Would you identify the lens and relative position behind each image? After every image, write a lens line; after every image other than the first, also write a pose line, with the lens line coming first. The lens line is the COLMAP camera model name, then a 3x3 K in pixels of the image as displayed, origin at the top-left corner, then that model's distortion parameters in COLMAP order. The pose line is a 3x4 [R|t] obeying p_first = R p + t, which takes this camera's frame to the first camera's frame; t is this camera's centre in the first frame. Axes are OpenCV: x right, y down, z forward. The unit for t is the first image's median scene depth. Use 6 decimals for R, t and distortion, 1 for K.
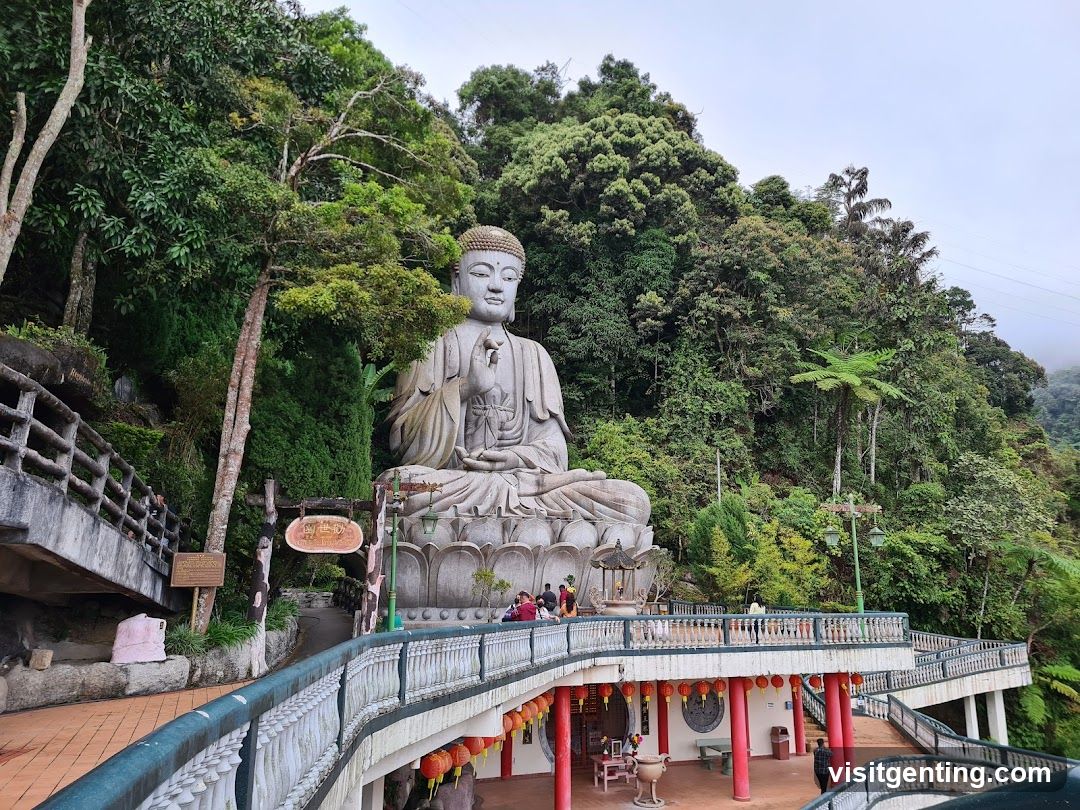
lens RADIAL K [[811.7, 0, 540.0], [0, 811.7, 405.0], [0, 0, 1]] dist [0.013322, -0.002135]
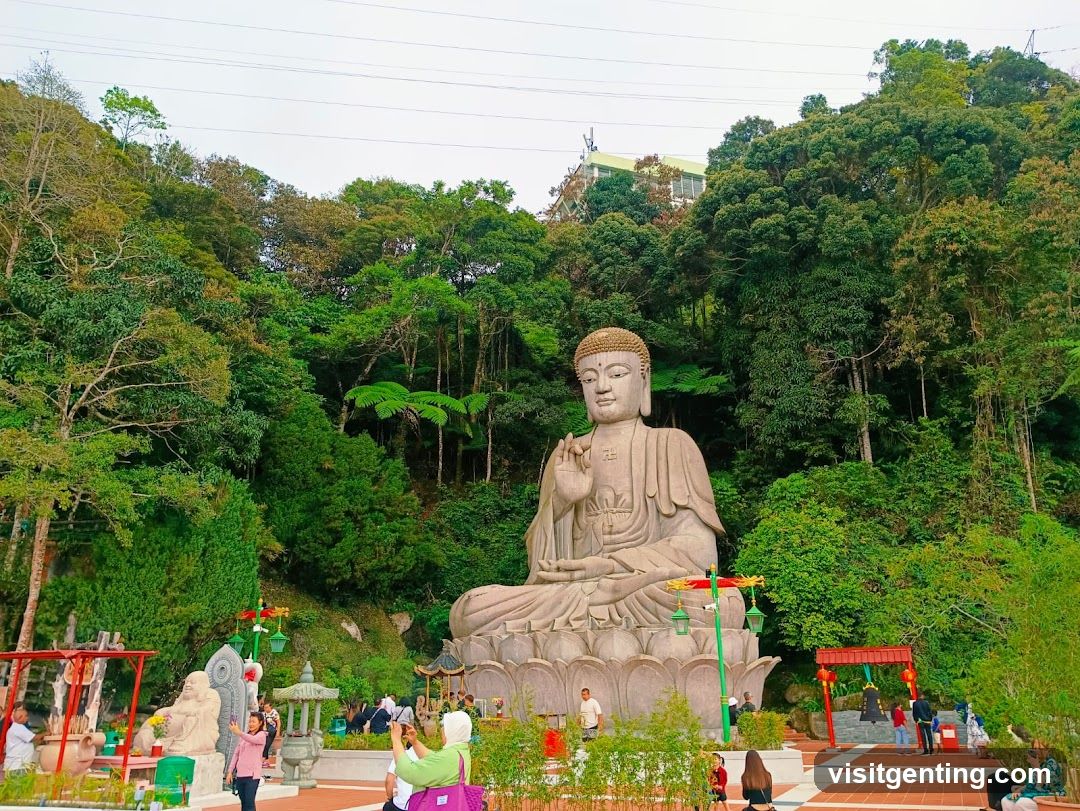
lens RADIAL K [[811.7, 0, 540.0], [0, 811.7, 405.5], [0, 0, 1]] dist [0.013322, -0.002135]
pose [[0.696650, -0.247981, -0.673189, 0.642074], [0.163975, 0.968559, -0.187096, 0.054900], [0.698420, 0.019955, 0.715410, 0.283226]]
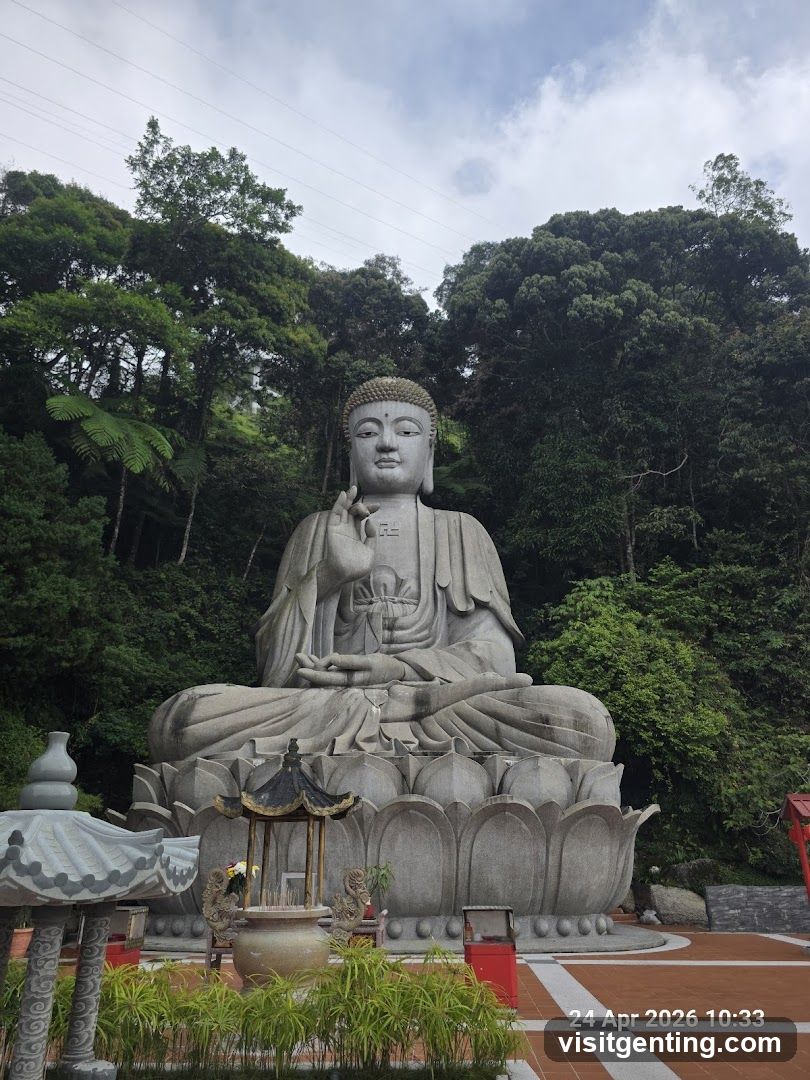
lens RADIAL K [[714.1, 0, 405.0], [0, 714.1, 540.0], [0, 0, 1]] dist [0.027655, -0.000564]
pose [[0.917339, -0.158987, -0.364983, 0.222383], [0.089107, 0.975533, -0.200985, 0.089256], [0.388007, 0.151849, 0.909061, 0.483262]]
